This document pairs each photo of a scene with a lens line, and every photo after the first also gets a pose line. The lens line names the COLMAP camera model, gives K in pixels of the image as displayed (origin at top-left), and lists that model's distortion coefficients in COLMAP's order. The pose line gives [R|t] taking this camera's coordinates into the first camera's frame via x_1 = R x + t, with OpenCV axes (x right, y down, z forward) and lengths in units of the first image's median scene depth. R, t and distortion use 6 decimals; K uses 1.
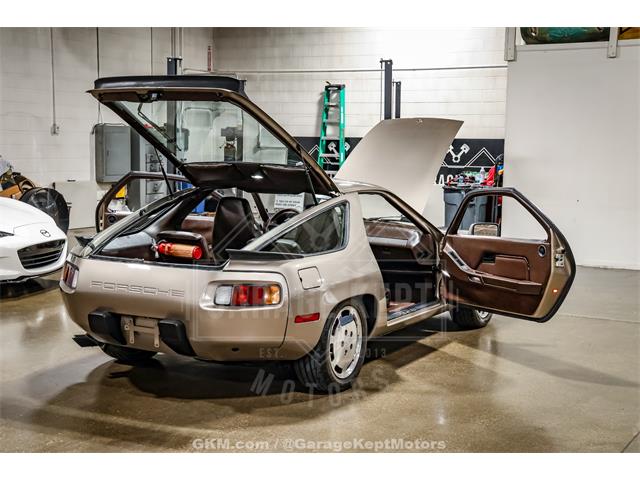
lens RADIAL K [[1023.7, 0, 307.2], [0, 1023.7, 241.9], [0, 0, 1]] dist [0.306383, 0.064071]
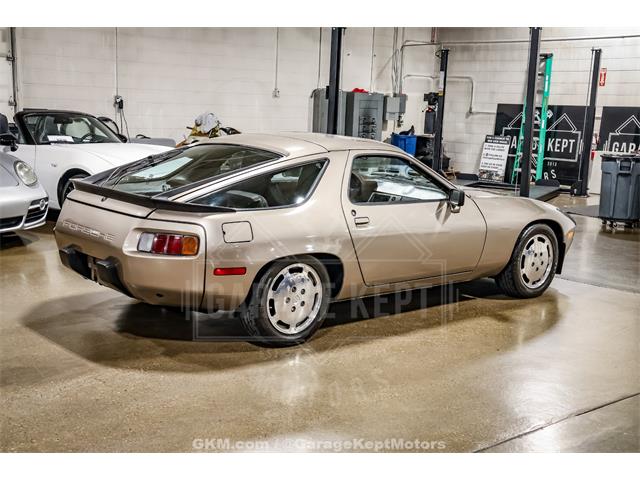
lens RADIAL K [[871.2, 0, 320.9], [0, 871.2, 239.1], [0, 0, 1]] dist [0.077258, 0.087177]
pose [[0.939056, 0.077258, -0.334970, 0.340996], [-0.060747, 0.996378, 0.059507, -0.012815], [0.338355, -0.035532, 0.940348, 0.208461]]
